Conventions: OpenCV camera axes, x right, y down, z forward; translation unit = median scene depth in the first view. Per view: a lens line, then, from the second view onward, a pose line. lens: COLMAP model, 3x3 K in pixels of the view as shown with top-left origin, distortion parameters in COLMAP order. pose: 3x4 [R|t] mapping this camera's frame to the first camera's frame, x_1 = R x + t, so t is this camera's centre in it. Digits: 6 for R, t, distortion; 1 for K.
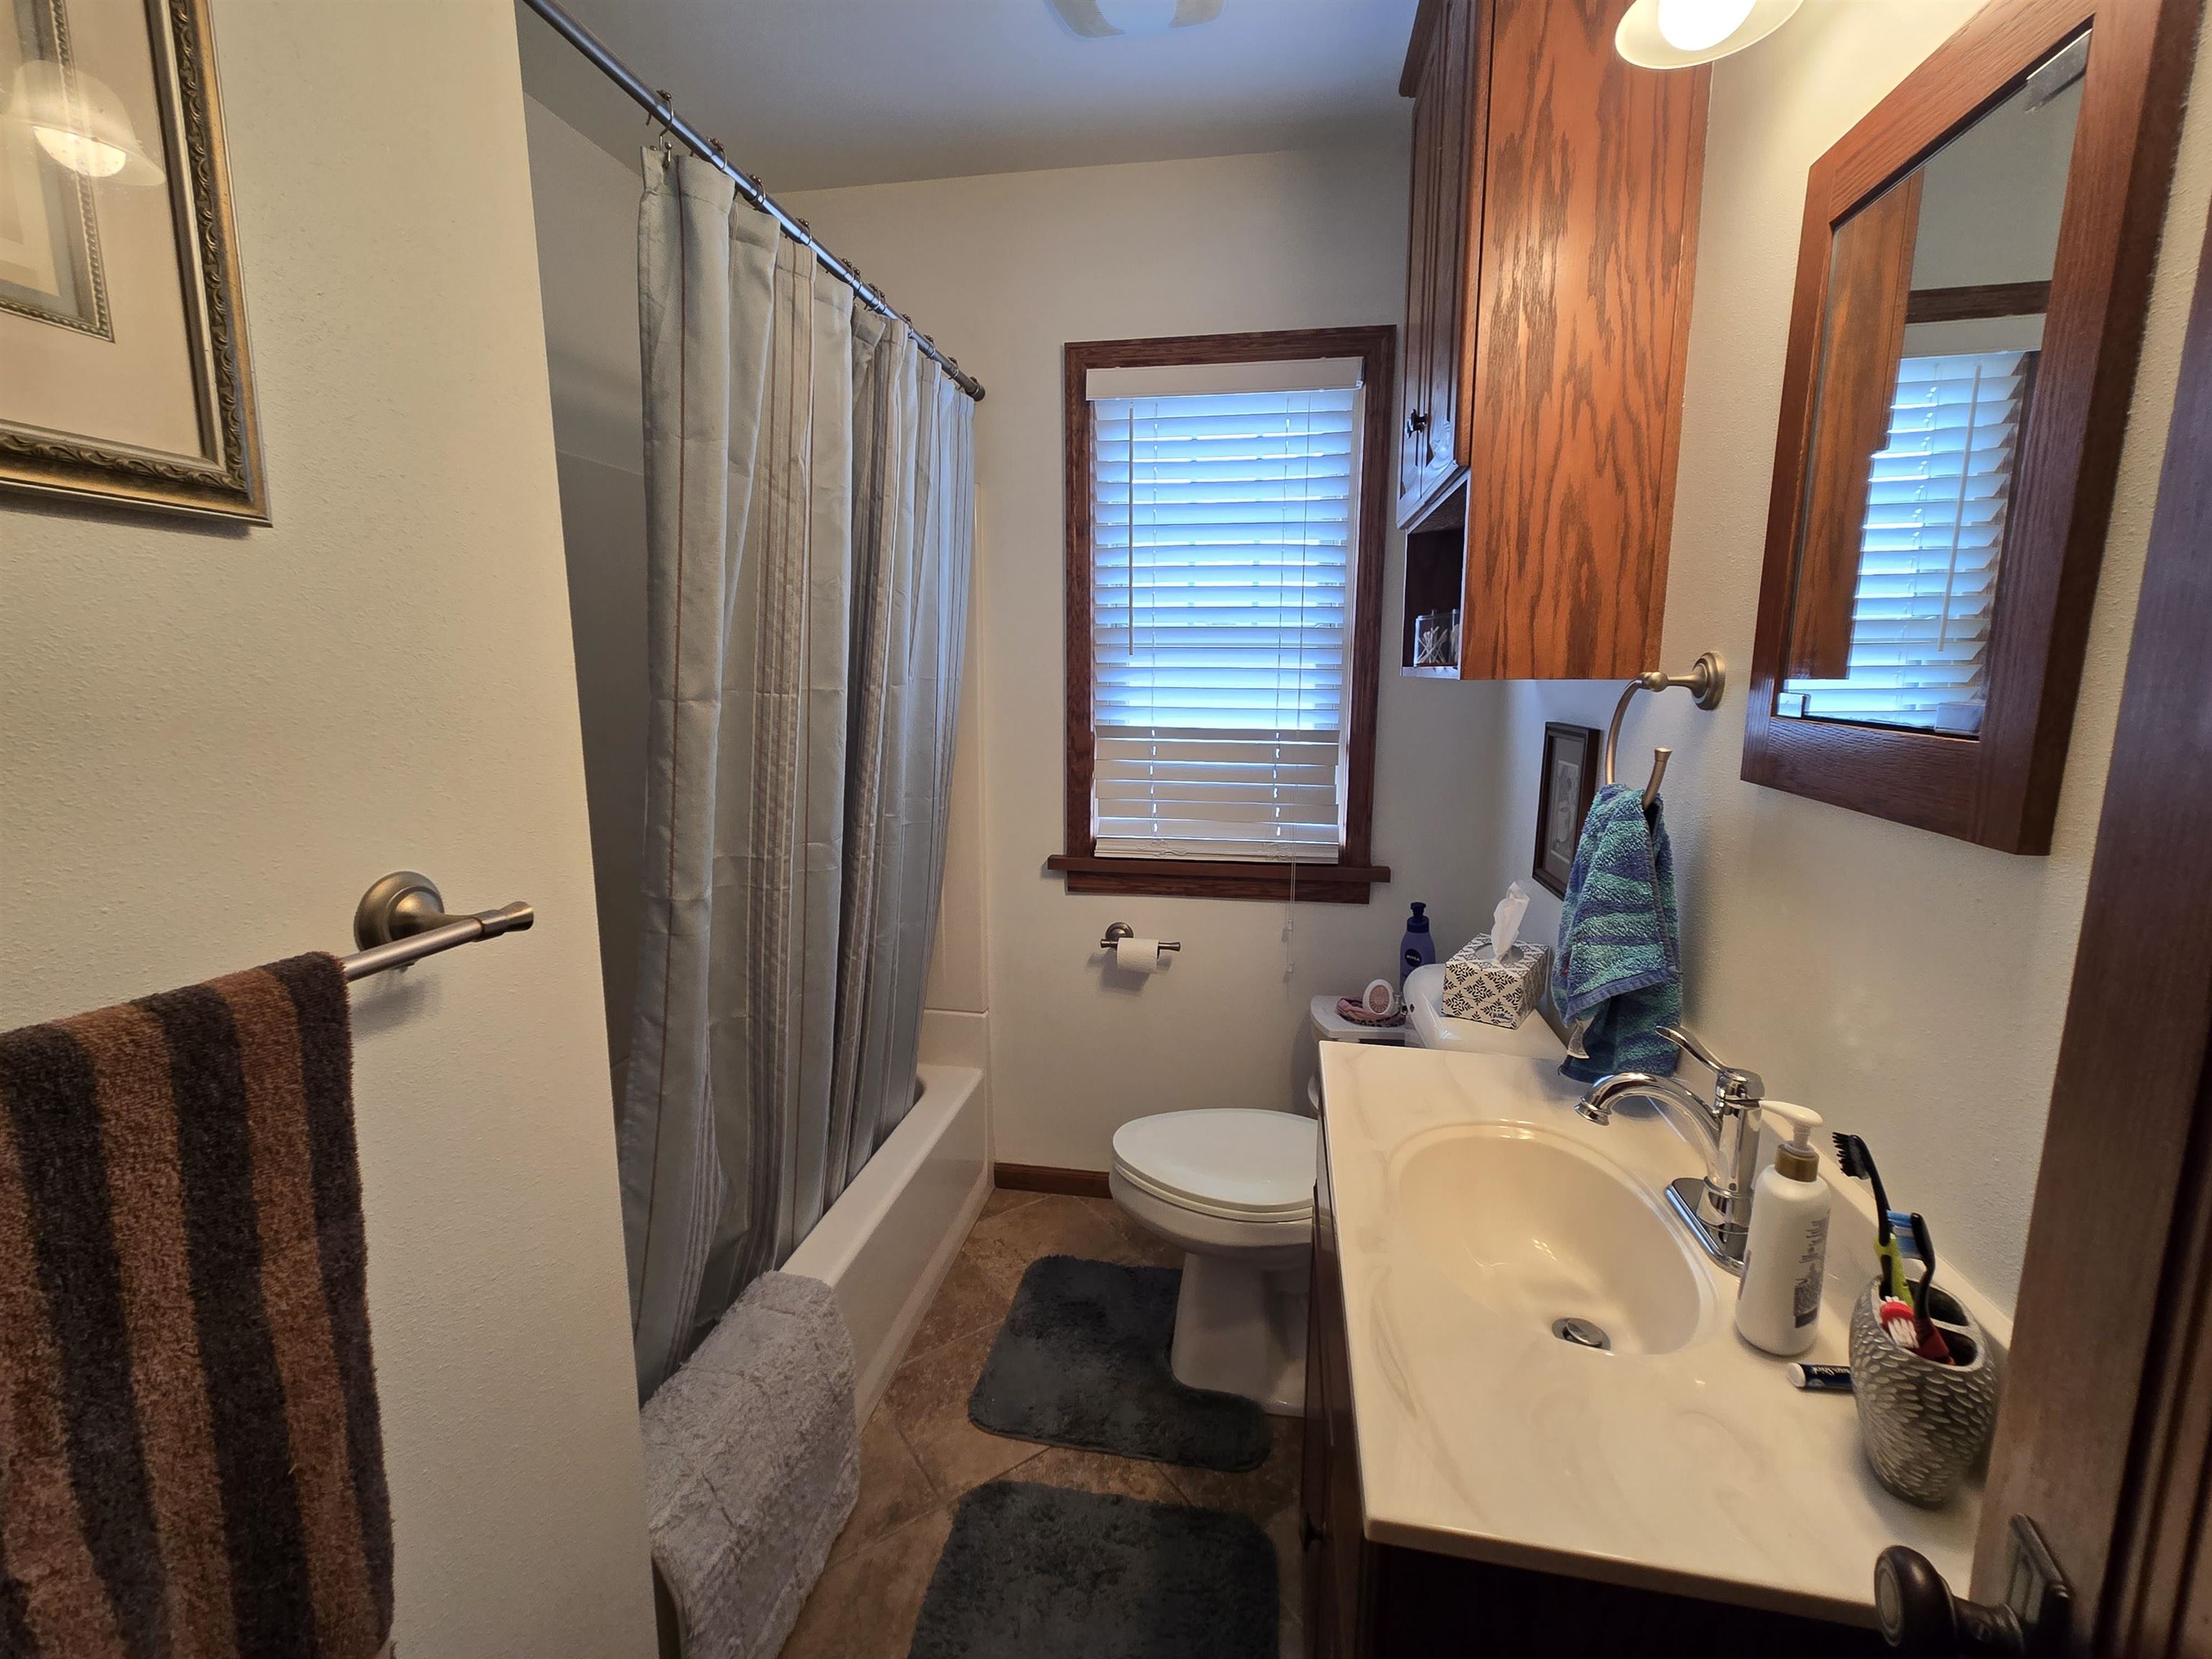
lens RADIAL K [[934.9, 0, 1103.6], [0, 934.9, 775.7], [0, 0, 1]] dist [0.008079, 0.000242]
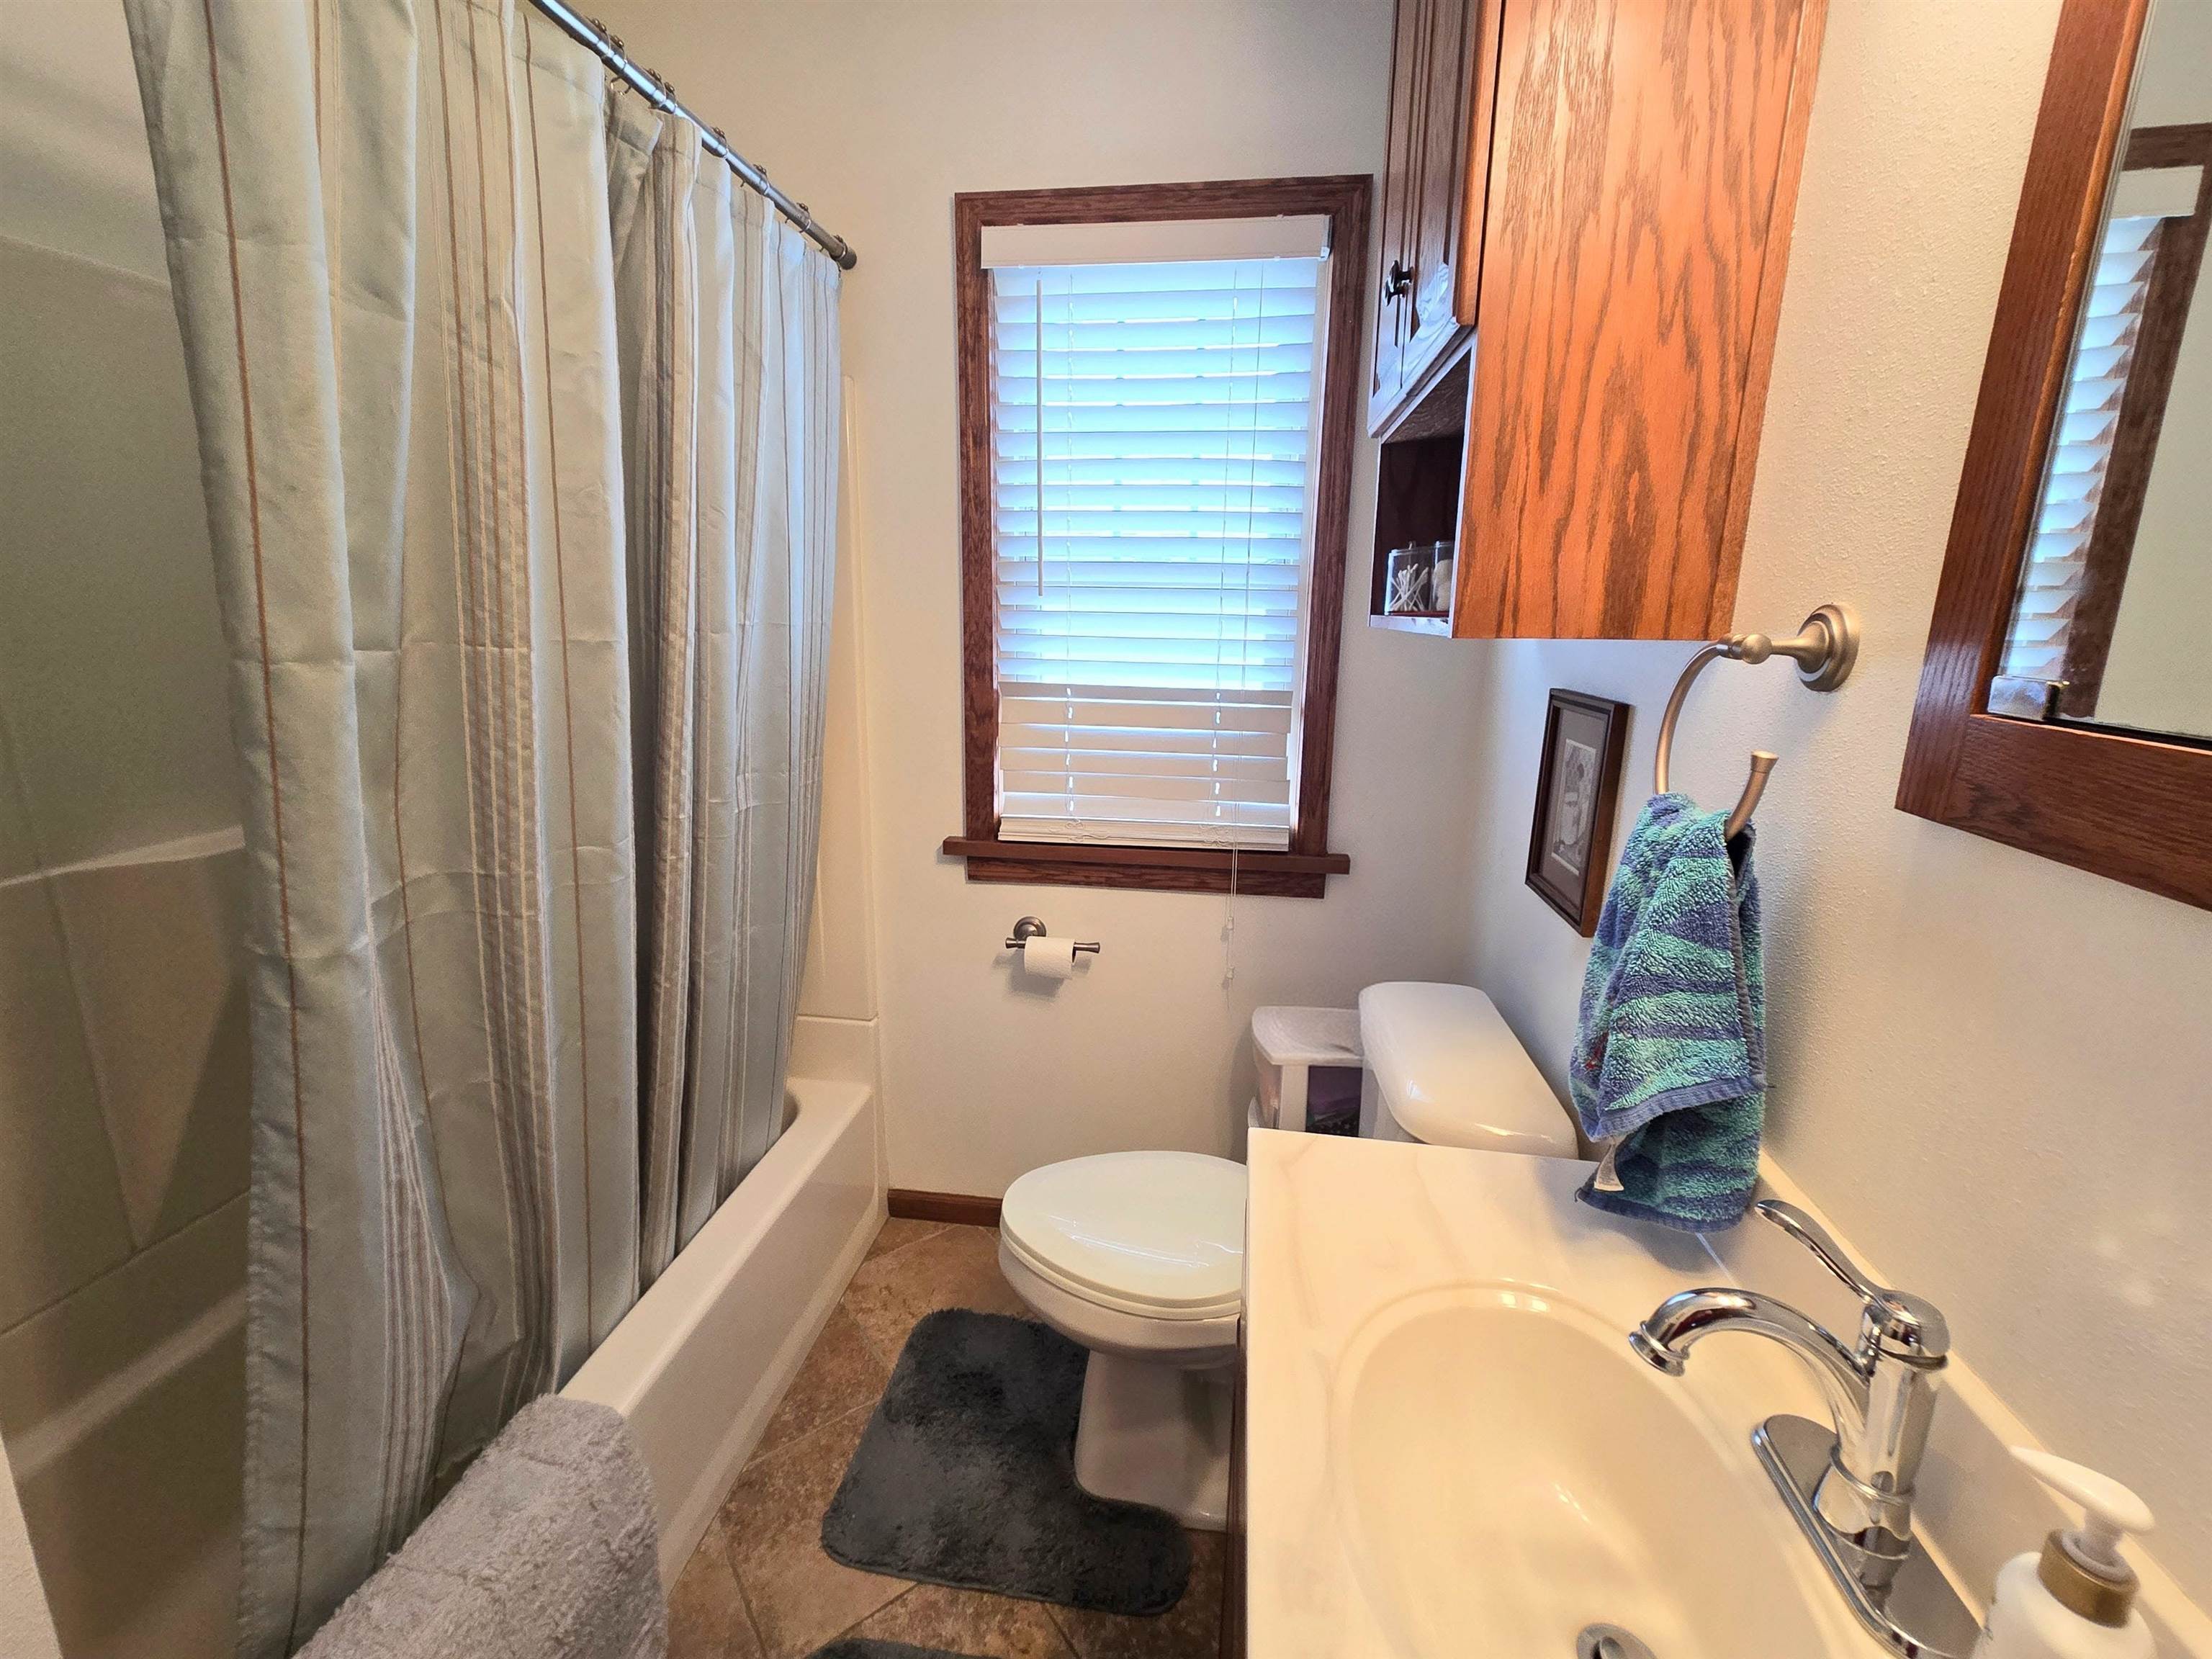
lens RADIAL K [[934.9, 0, 1103.6], [0, 934.9, 775.7], [0, 0, 1]] dist [0.008079, 0.000242]
pose [[0.999308, 0.003282, 0.037059, 0.072609], [-0.005666, 0.997908, 0.064395, -0.034064], [-0.036770, -0.064560, 0.997236, 0.235397]]
